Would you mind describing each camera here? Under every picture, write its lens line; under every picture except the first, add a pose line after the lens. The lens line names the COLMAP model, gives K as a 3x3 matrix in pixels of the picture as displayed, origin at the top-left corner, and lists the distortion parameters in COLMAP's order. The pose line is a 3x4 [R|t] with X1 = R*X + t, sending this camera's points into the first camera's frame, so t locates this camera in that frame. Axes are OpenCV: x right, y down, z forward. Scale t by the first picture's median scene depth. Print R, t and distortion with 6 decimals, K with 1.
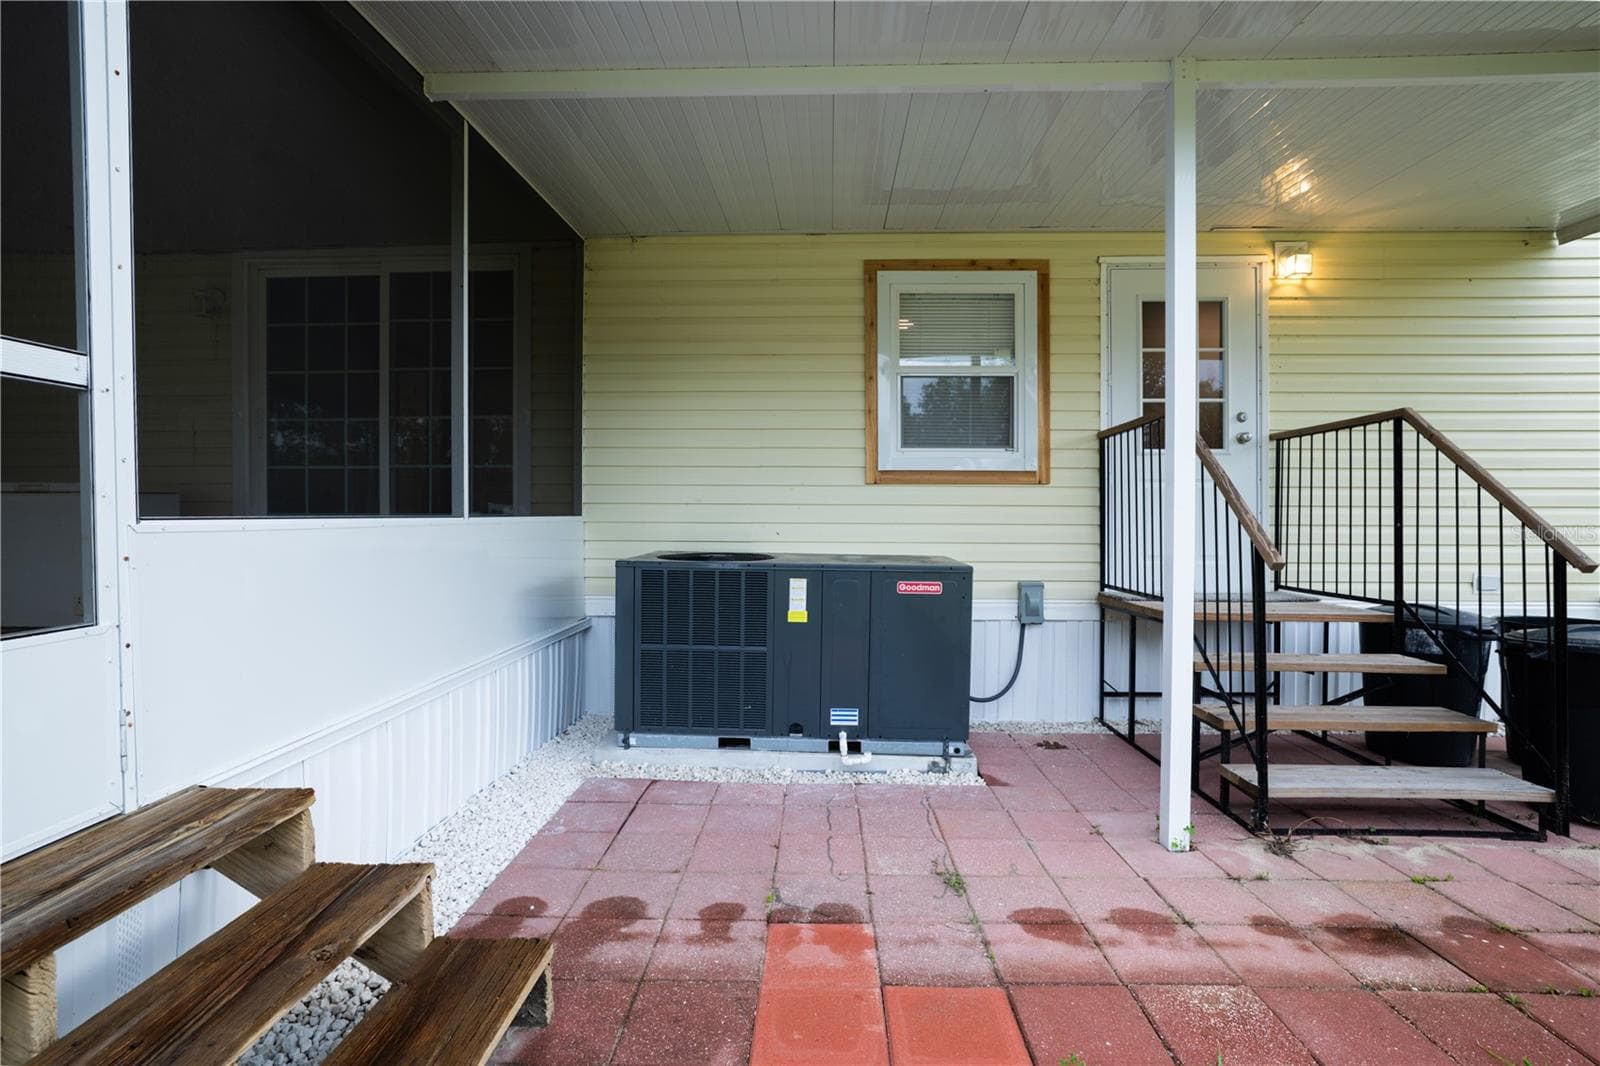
lens RADIAL K [[750.9, 0, 802.8], [0, 750.9, 521.3], [0, 0, 1]] dist [-0.019403, 0.002435]
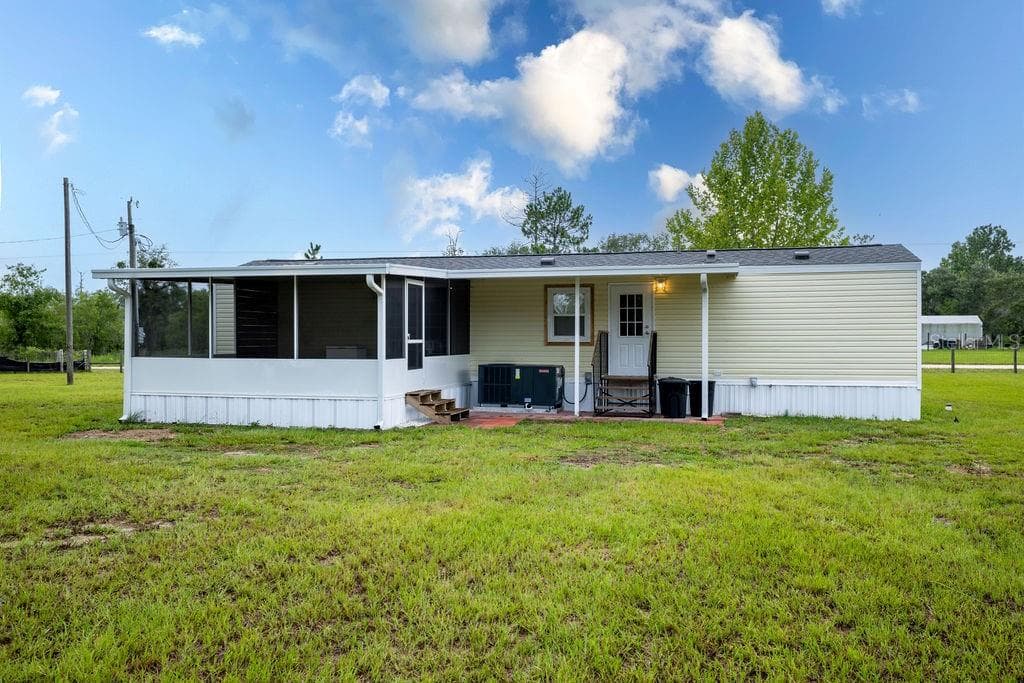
lens RADIAL K [[857.6, 0, 514.8], [0, 857.6, 340.1], [0, 0, 1]] dist [0.042047, 0.017611]
pose [[0.978223, -0.005150, -0.207494, 1.031233], [0.002372, 0.999904, -0.013636, -0.026009], [0.207544, 0.012846, 0.978141, -3.981602]]
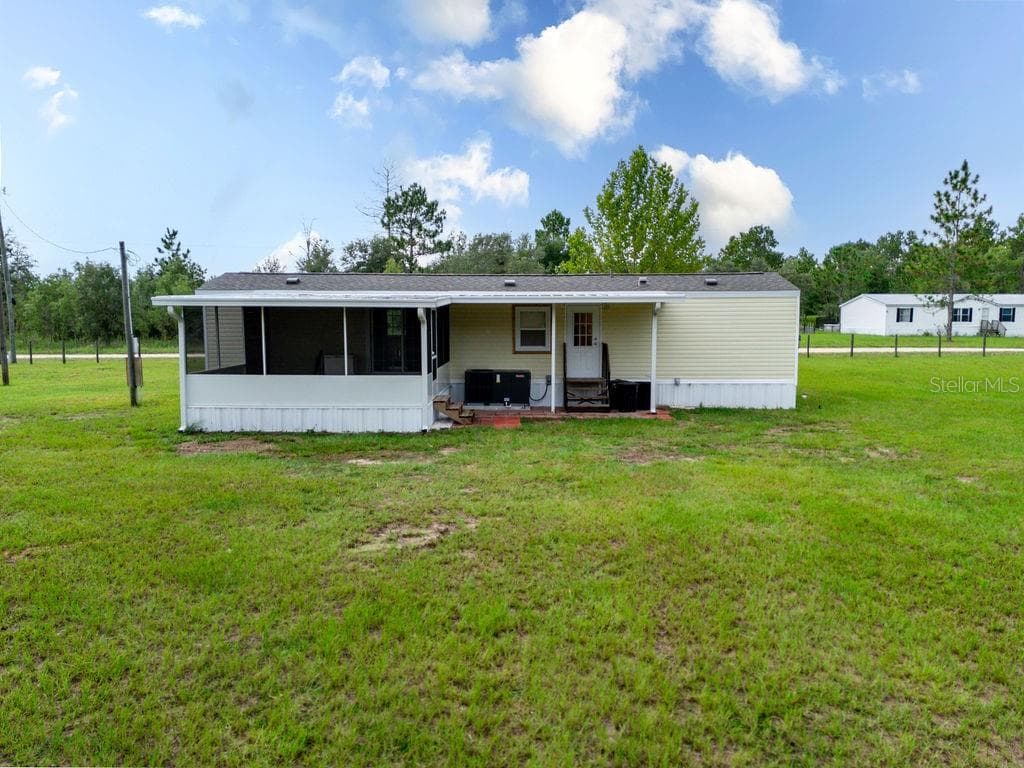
lens RADIAL K [[779.1, 0, 528.2], [0, 779.1, 398.8], [0, 0, 1]] dist [0.102489, -0.078149]
pose [[0.999653, -0.008485, 0.024922, 0.071122], [0.006170, 0.995783, 0.091533, -0.266068], [-0.025593, -0.091347, 0.995490, -4.672452]]
